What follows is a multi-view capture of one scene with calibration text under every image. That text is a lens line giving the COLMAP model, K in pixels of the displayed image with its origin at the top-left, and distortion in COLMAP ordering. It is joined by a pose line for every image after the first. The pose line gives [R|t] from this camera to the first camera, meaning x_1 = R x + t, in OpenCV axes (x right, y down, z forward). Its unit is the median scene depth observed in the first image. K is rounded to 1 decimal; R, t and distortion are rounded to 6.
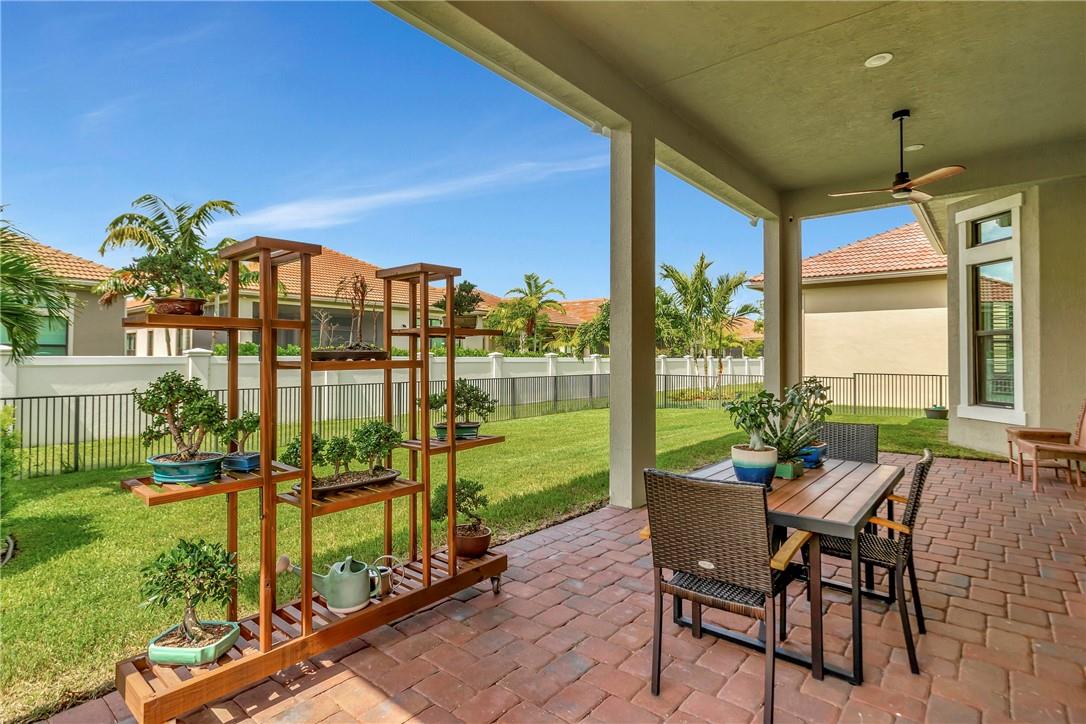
lens RADIAL K [[538.6, 0, 539.1], [0, 538.6, 344.7], [0, 0, 1]] dist [-0.003079, -0.000259]
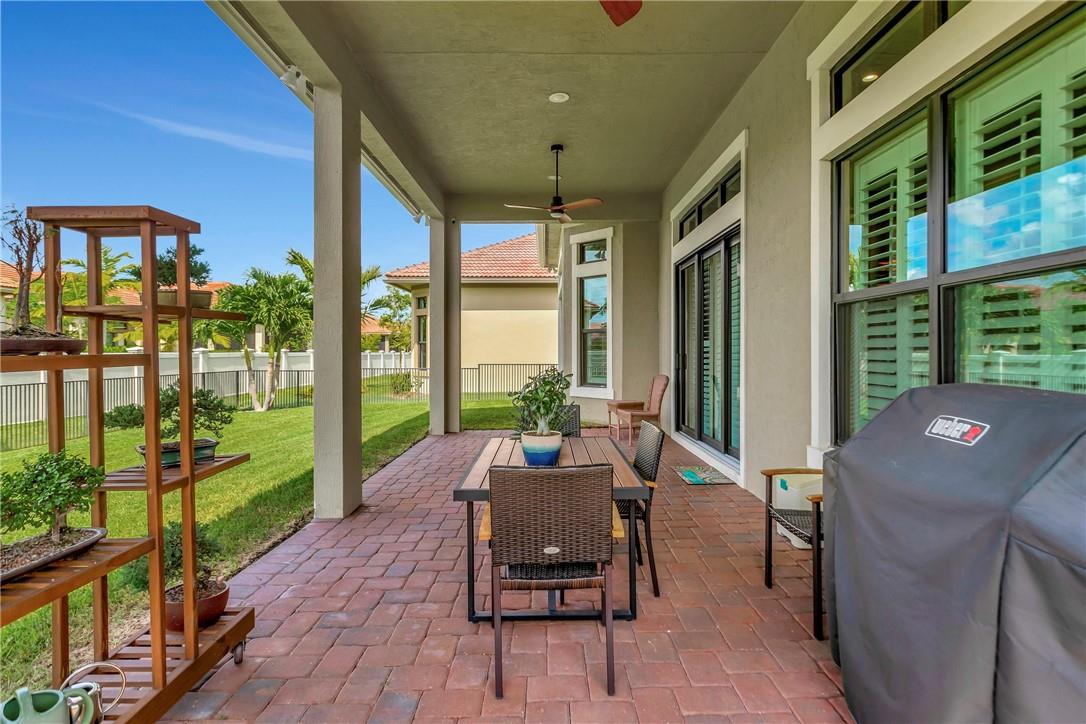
lens RADIAL K [[539.4, 0, 547.2], [0, 539.4, 350.7], [0, 0, 1]] dist [0.000307, 0.000033]
pose [[0.762476, -0.005121, 0.646996, -0.109178], [-0.009190, 0.999782, 0.018744, 0.003171], [-0.646951, -0.020237, 0.762263, 0.070839]]
